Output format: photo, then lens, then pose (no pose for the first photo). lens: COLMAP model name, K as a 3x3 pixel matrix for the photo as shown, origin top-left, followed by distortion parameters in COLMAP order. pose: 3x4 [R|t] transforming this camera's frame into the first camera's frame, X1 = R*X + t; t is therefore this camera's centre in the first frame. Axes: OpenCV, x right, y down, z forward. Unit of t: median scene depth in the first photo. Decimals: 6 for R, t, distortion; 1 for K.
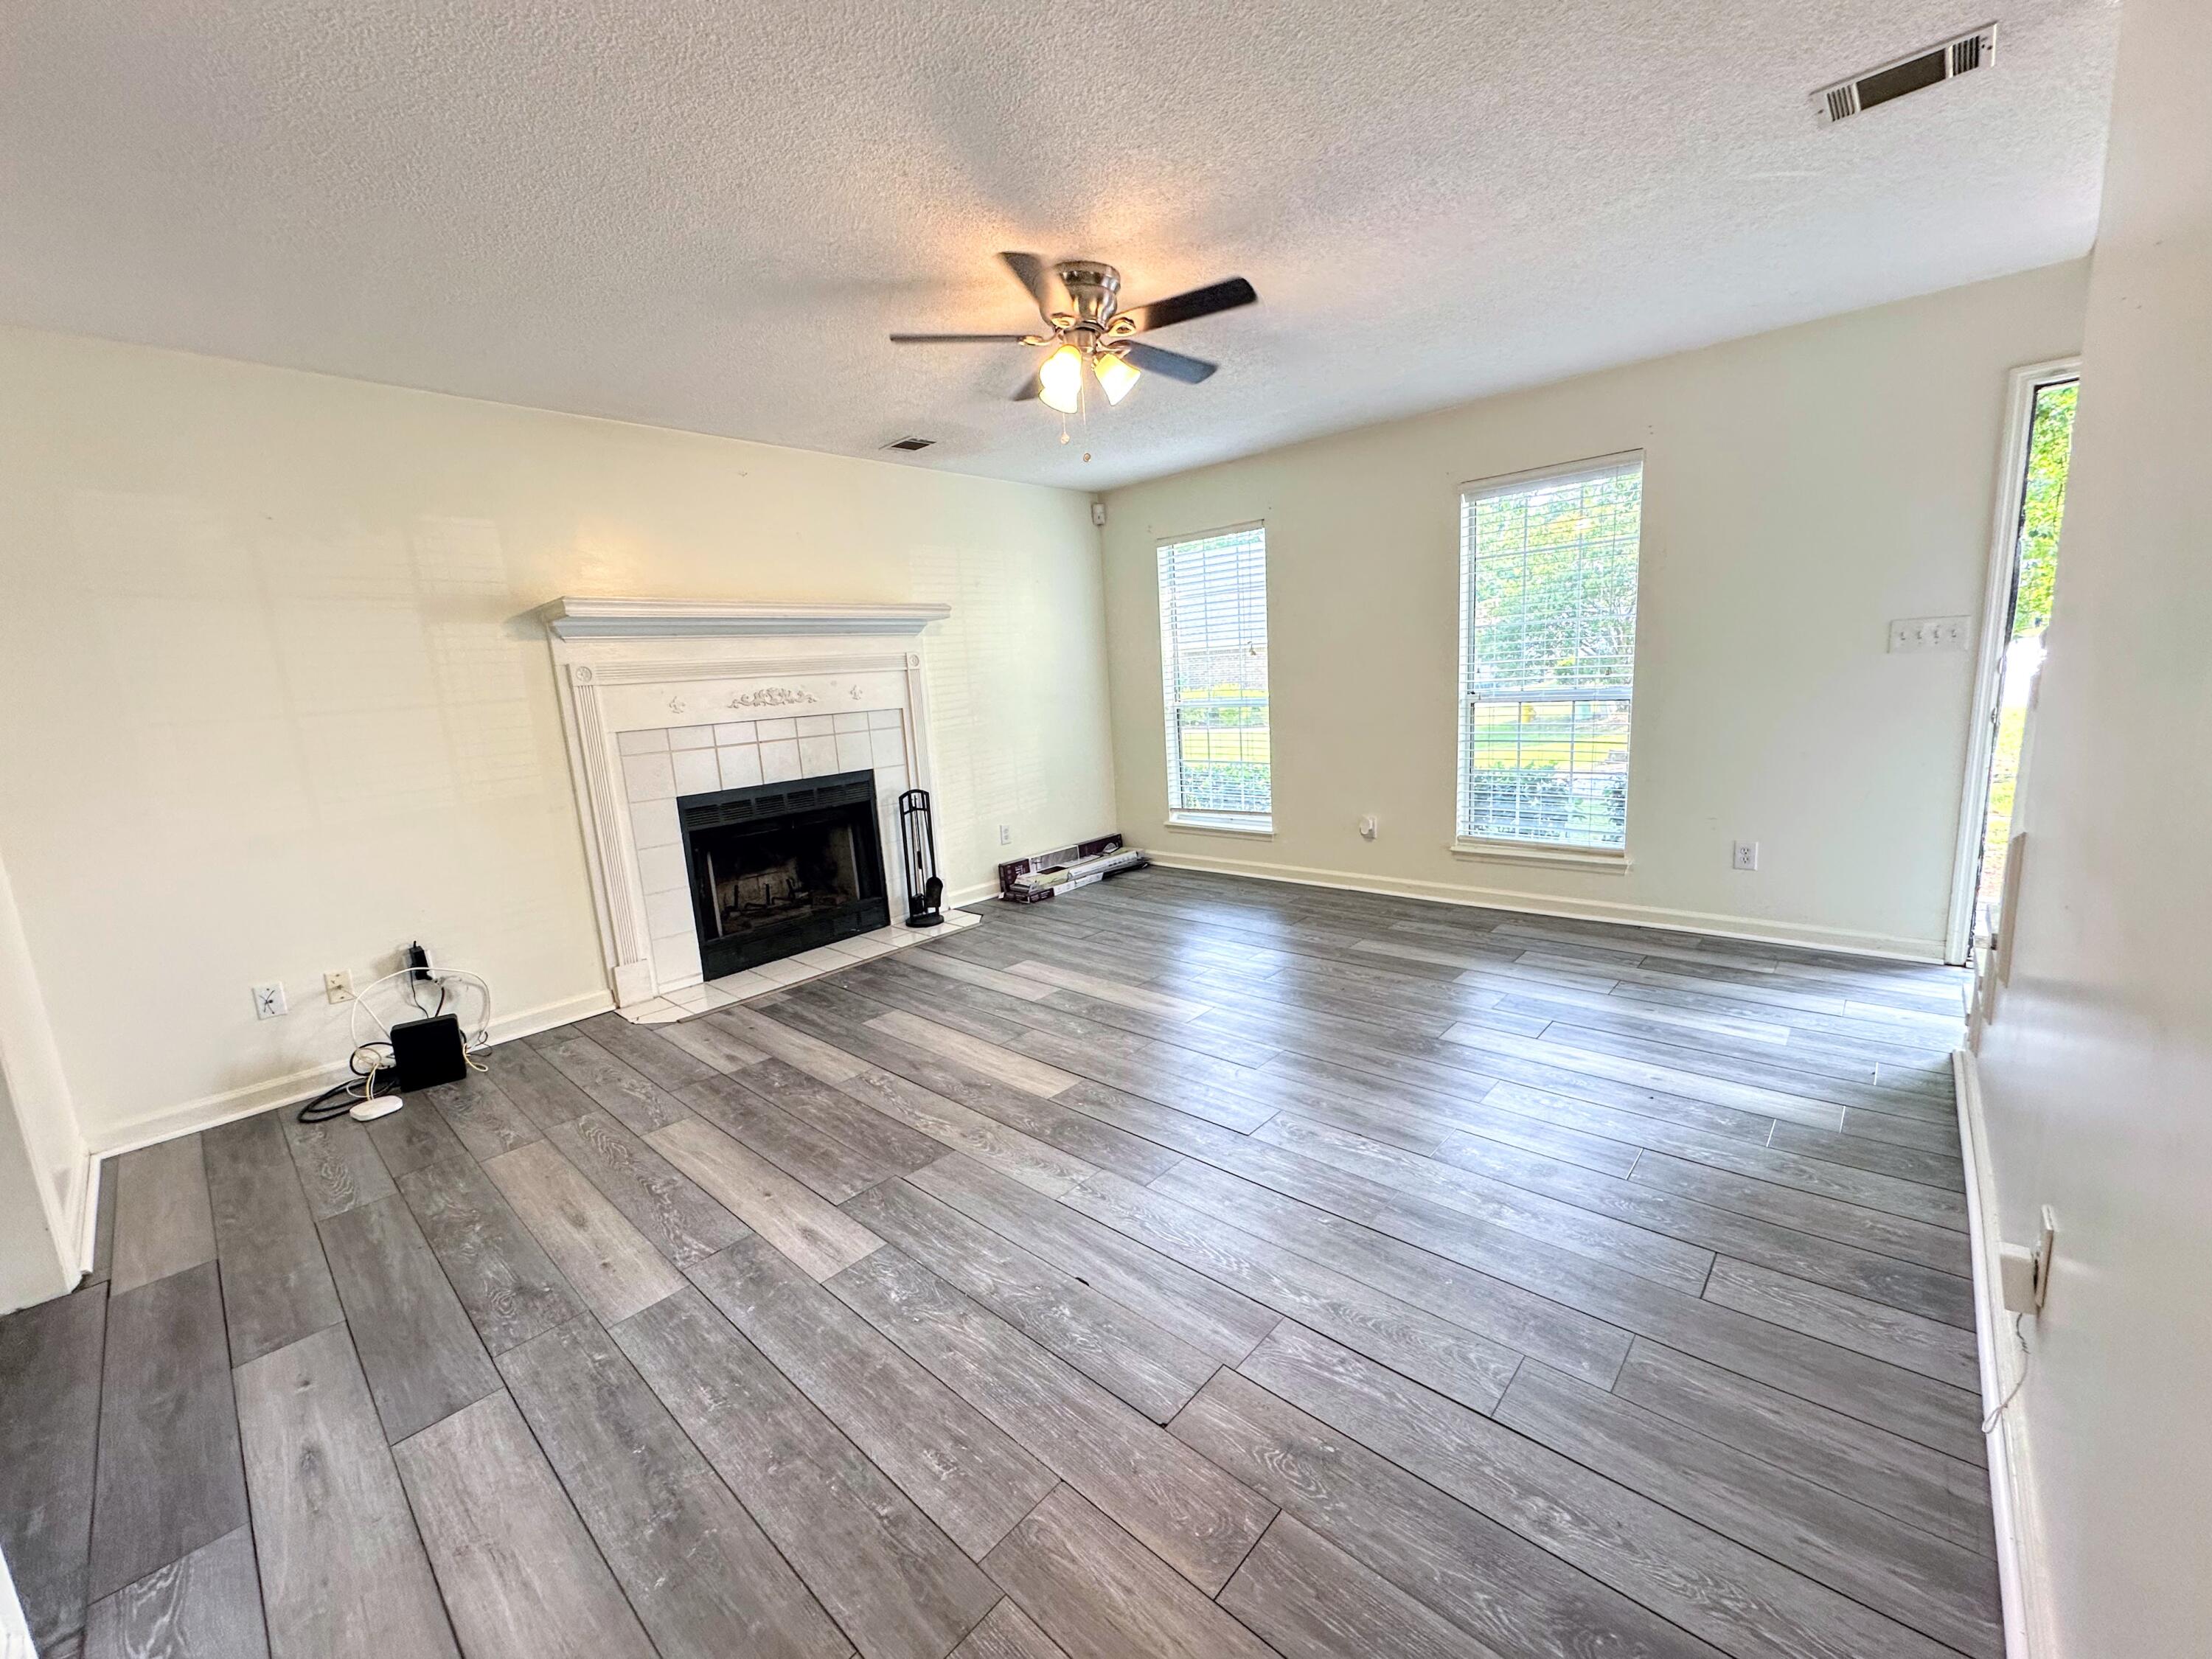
lens RADIAL K [[883.8, 0, 1106.0], [0, 883.8, 829.5], [0, 0, 1]] dist [-0.002302, 0.000693]
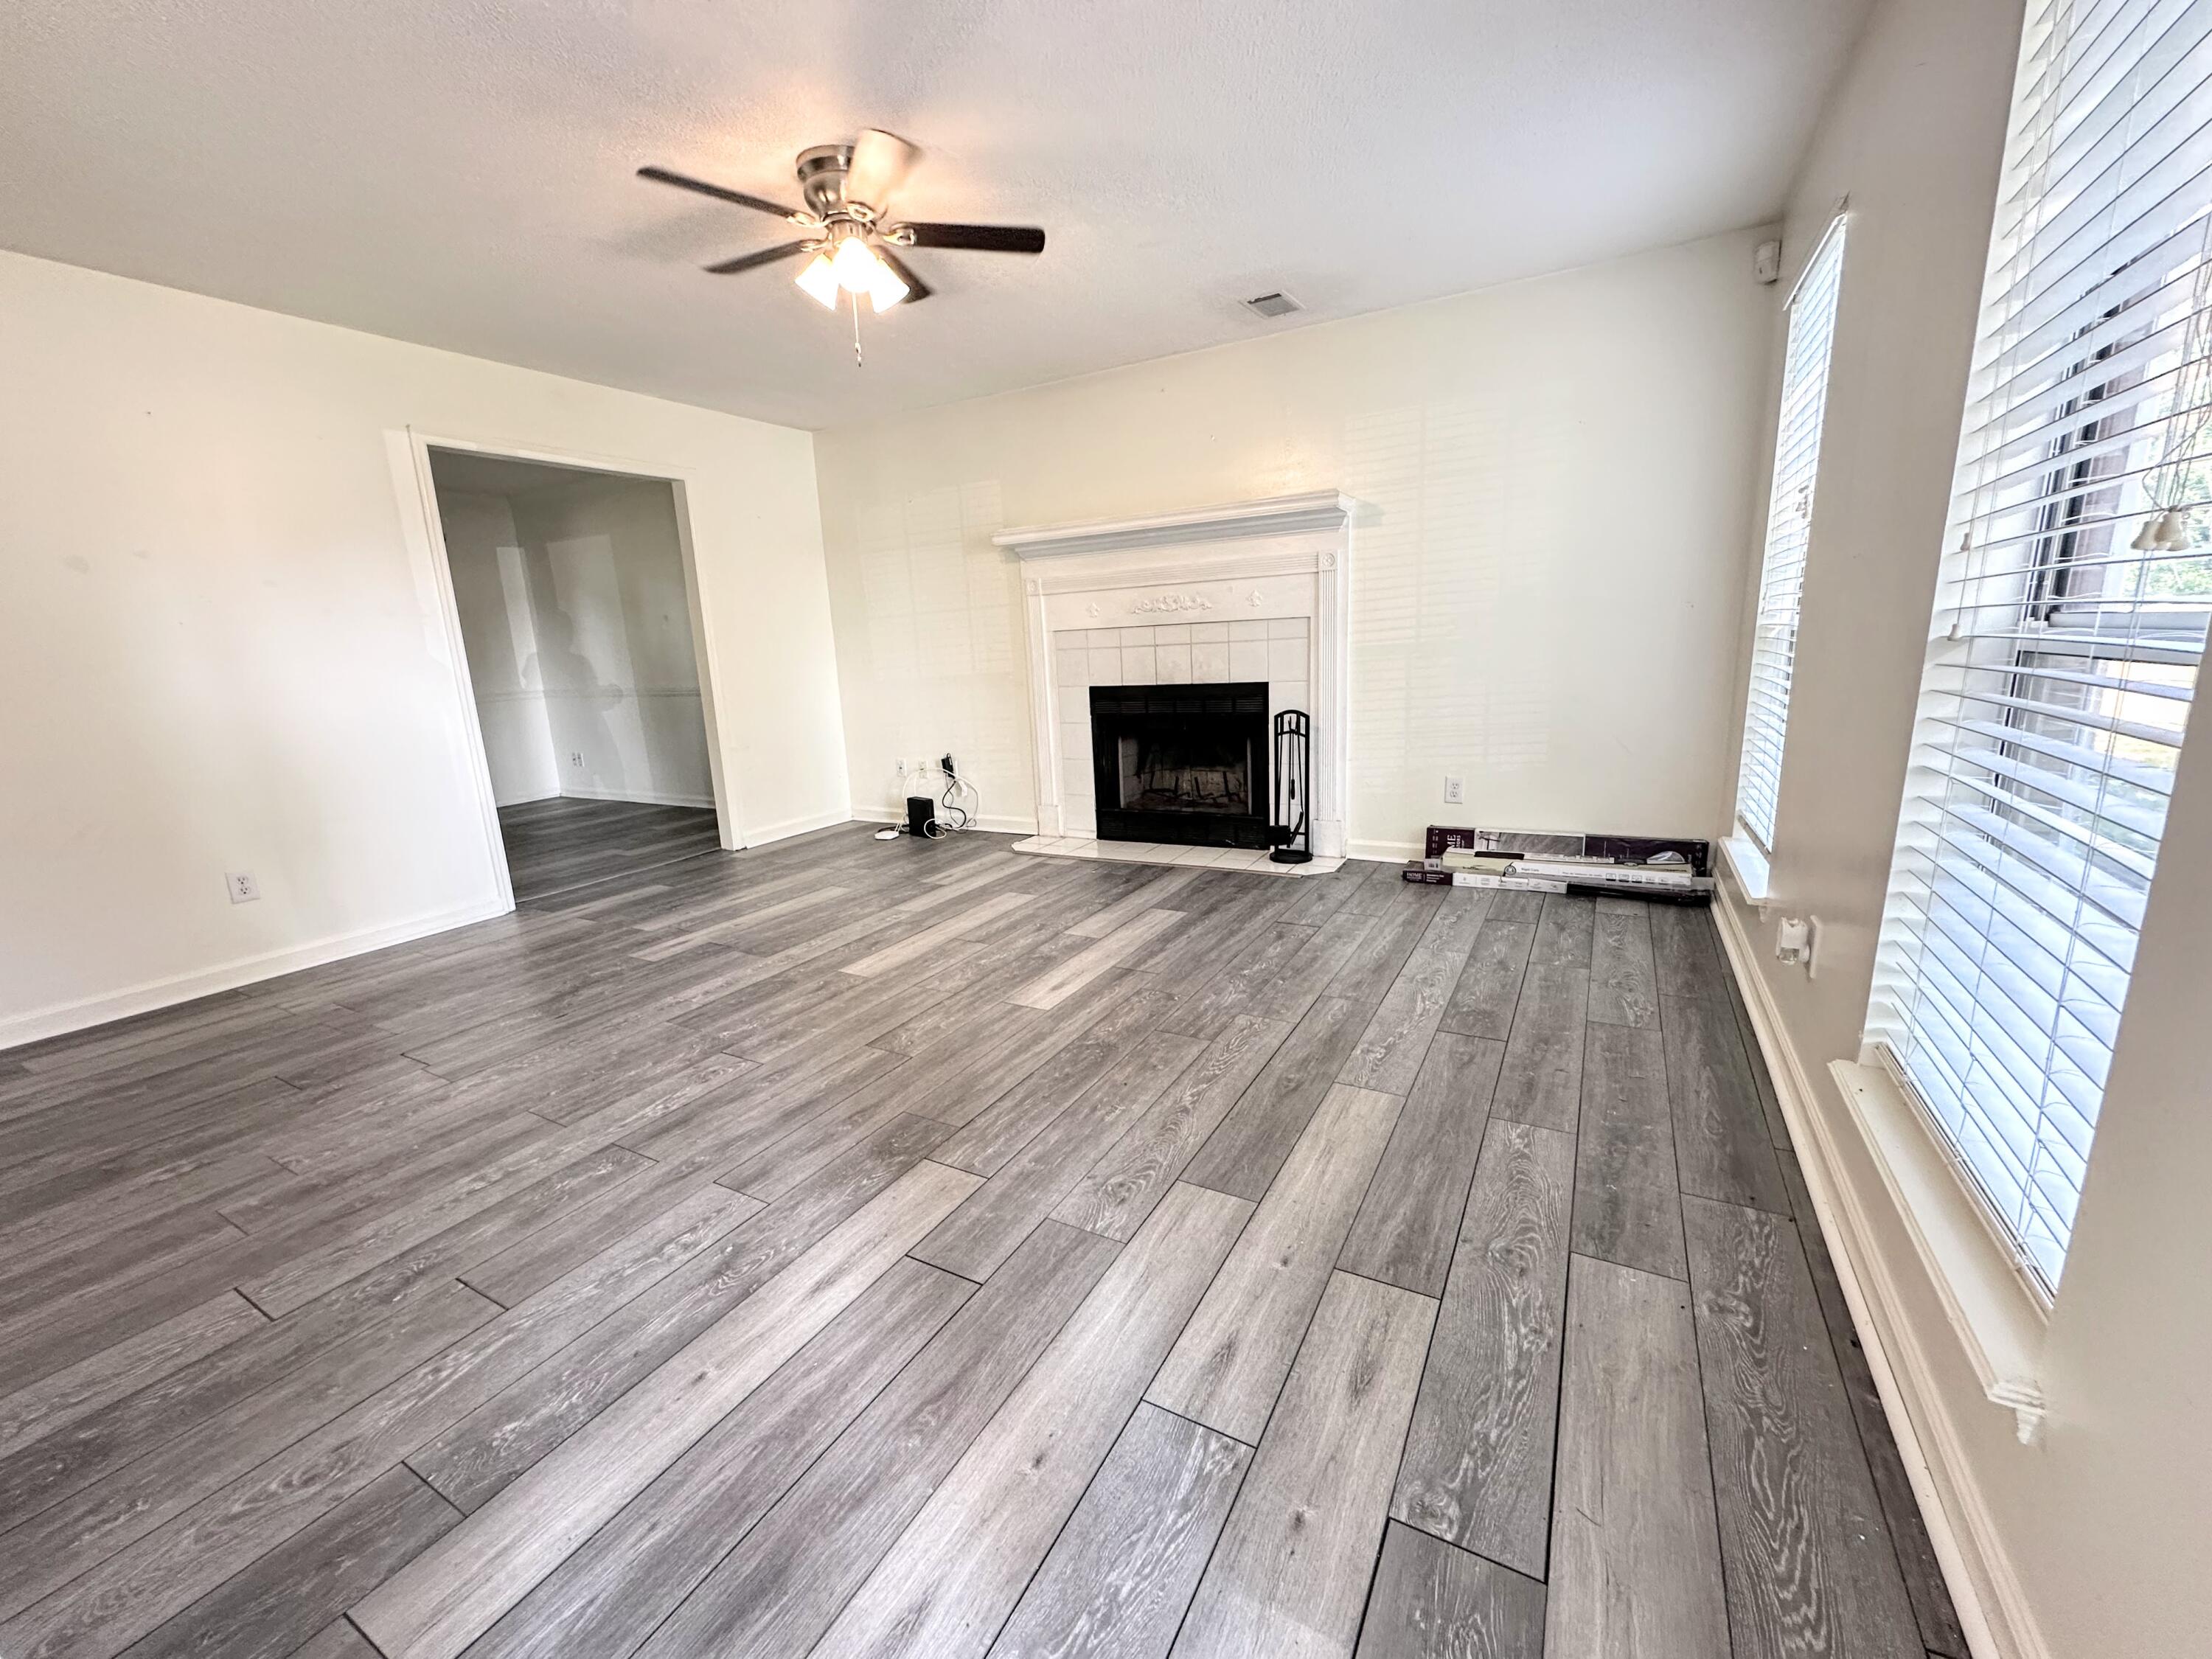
lens RADIAL K [[883.8, 0, 1106.0], [0, 883.8, 829.5], [0, 0, 1]] dist [-0.002302, 0.000693]
pose [[0.224830, 0.253315, -0.940895, 0.776273], [-0.136000, 0.964323, 0.227125, -0.134283], [0.964860, 0.076897, 0.251260, 0.765331]]
